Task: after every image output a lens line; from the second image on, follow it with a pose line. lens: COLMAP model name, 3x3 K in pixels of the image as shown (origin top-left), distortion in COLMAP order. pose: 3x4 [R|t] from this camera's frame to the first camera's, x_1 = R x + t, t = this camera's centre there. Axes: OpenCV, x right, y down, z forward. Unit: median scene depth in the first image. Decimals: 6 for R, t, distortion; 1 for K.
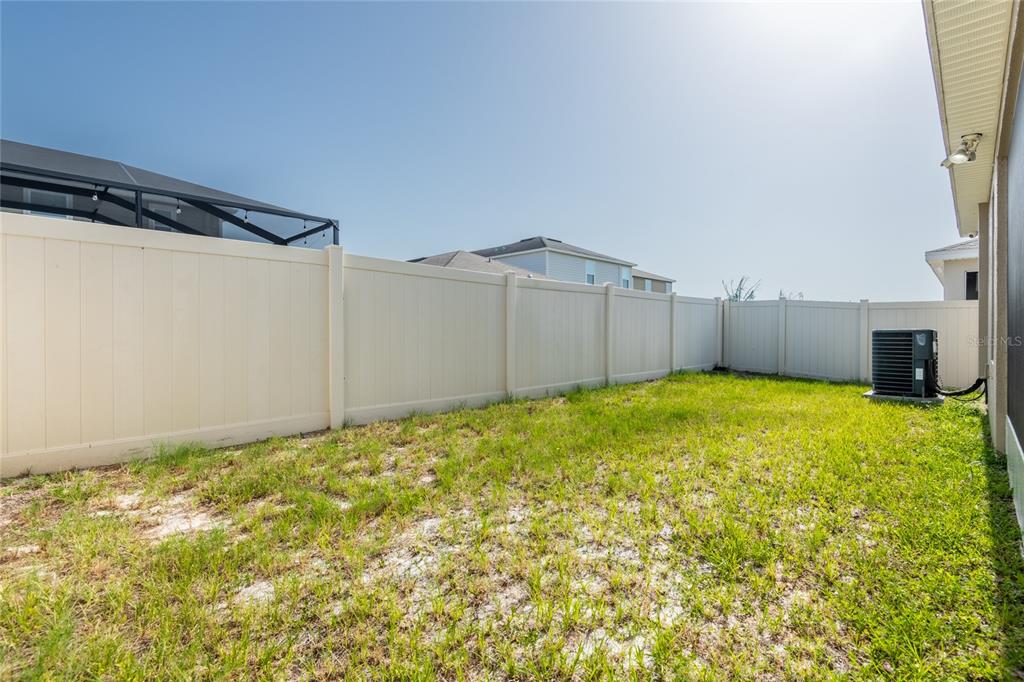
lens RADIAL K [[467.4, 0, 516.5], [0, 467.4, 333.0], [0, 0, 1]] dist [0.028446, -0.013828]
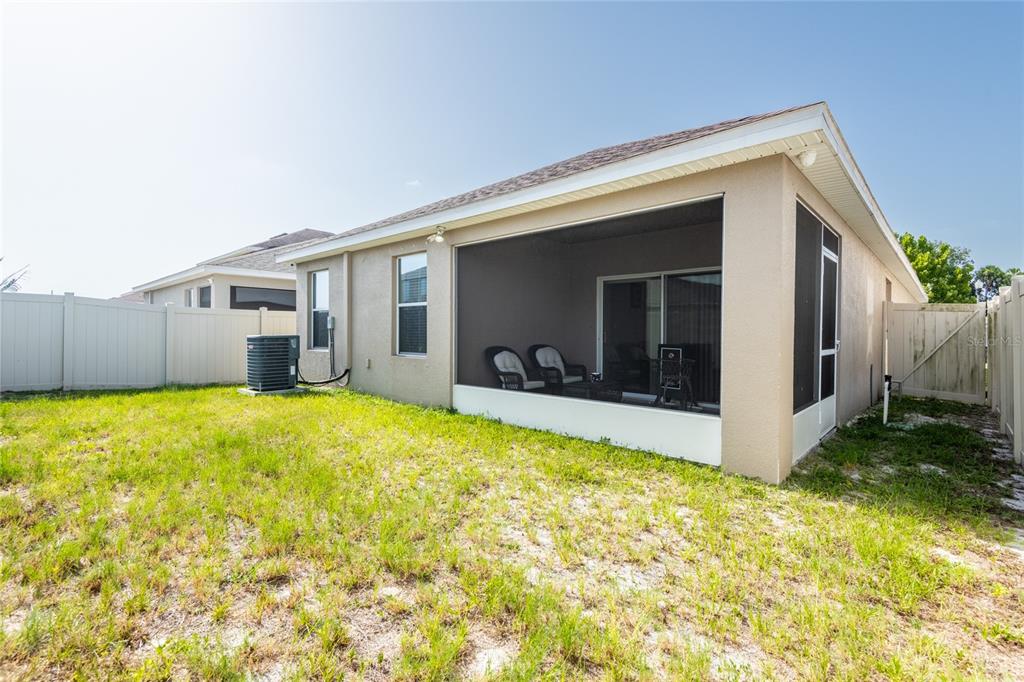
lens RADIAL K [[467.4, 0, 517.1], [0, 467.4, 336.3], [0, 0, 1]] dist [0.028446, -0.013828]
pose [[-0.031656, -0.008945, 0.999459, -0.426464], [-0.003260, 0.999956, 0.008846, -0.017917], [-0.999494, -0.002978, -0.031684, 0.441026]]
